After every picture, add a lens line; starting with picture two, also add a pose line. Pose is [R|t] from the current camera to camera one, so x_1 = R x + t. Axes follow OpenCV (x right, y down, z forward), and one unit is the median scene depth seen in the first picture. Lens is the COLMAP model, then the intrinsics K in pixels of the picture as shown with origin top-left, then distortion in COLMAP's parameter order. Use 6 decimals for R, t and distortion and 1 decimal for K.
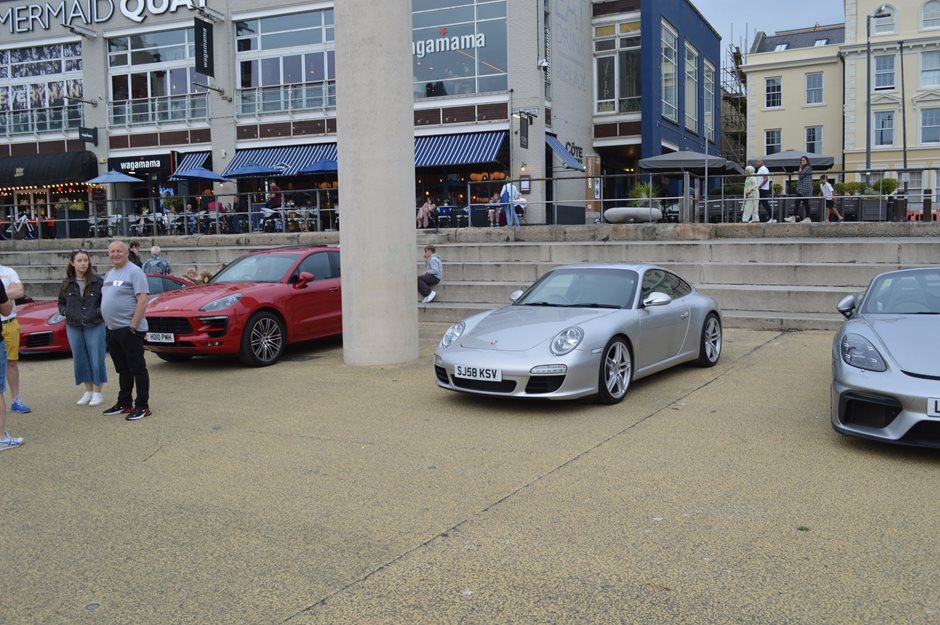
lens RADIAL K [[750.2, 0, 470.0], [0, 750.2, 312.5], [0, 0, 1]] dist [-0.084190, 0.012490]
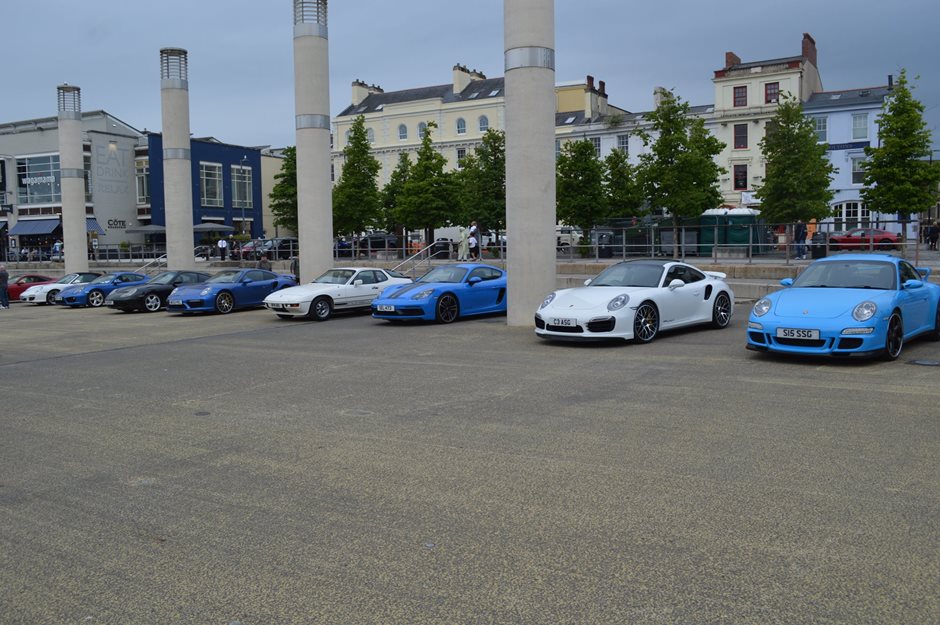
lens RADIAL K [[750.2, 0, 470.0], [0, 750.2, 312.5], [0, 0, 1]] dist [-0.084190, 0.012490]
pose [[0.997923, -0.003604, 0.064320, 0.981368], [0.004363, 0.999922, -0.011661, 0.066771], [-0.064273, 0.011917, 0.997861, -1.129671]]
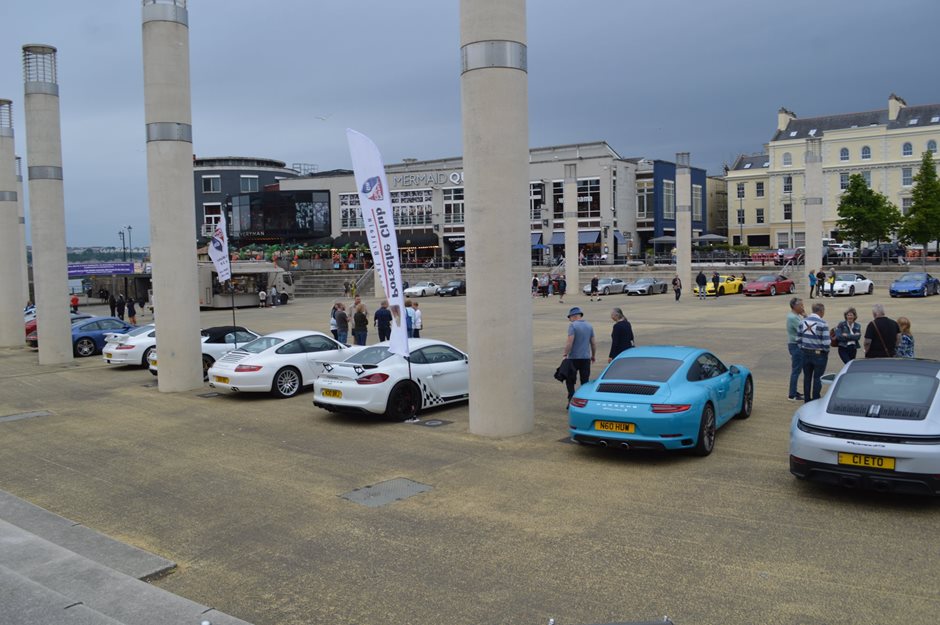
lens RADIAL K [[750.2, 0, 470.0], [0, 750.2, 312.5], [0, 0, 1]] dist [-0.084190, 0.012490]
pose [[0.988701, 0.004845, -0.149821, -0.009889], [-0.007736, 0.999795, -0.018721, 0.104732], [0.149700, 0.019668, 0.988536, -1.592042]]
